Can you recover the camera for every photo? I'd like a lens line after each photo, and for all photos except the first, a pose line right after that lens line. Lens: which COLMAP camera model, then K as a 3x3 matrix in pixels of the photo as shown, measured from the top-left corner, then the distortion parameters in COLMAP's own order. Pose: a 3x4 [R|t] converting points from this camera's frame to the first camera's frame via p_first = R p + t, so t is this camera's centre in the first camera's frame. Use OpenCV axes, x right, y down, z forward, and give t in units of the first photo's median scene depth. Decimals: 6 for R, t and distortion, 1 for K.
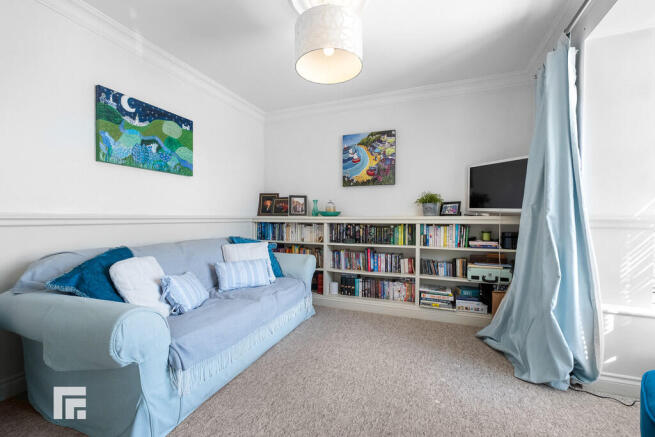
lens RADIAL K [[284.8, 0, 329.3], [0, 284.8, 219.1], [0, 0, 1]] dist [-0.000811, 0.000999]
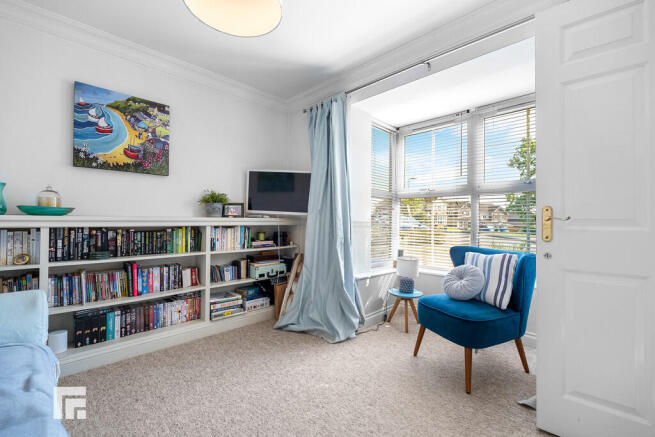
lens RADIAL K [[284.8, 0, 329.8], [0, 284.8, 216.7], [0, 0, 1]] dist [-0.000811, 0.000999]
pose [[0.385639, 0.014255, 0.922540, -0.327951], [0.000333, 0.999878, -0.015589, 0.001762], [-0.922650, 0.006319, 0.385587, 0.305815]]
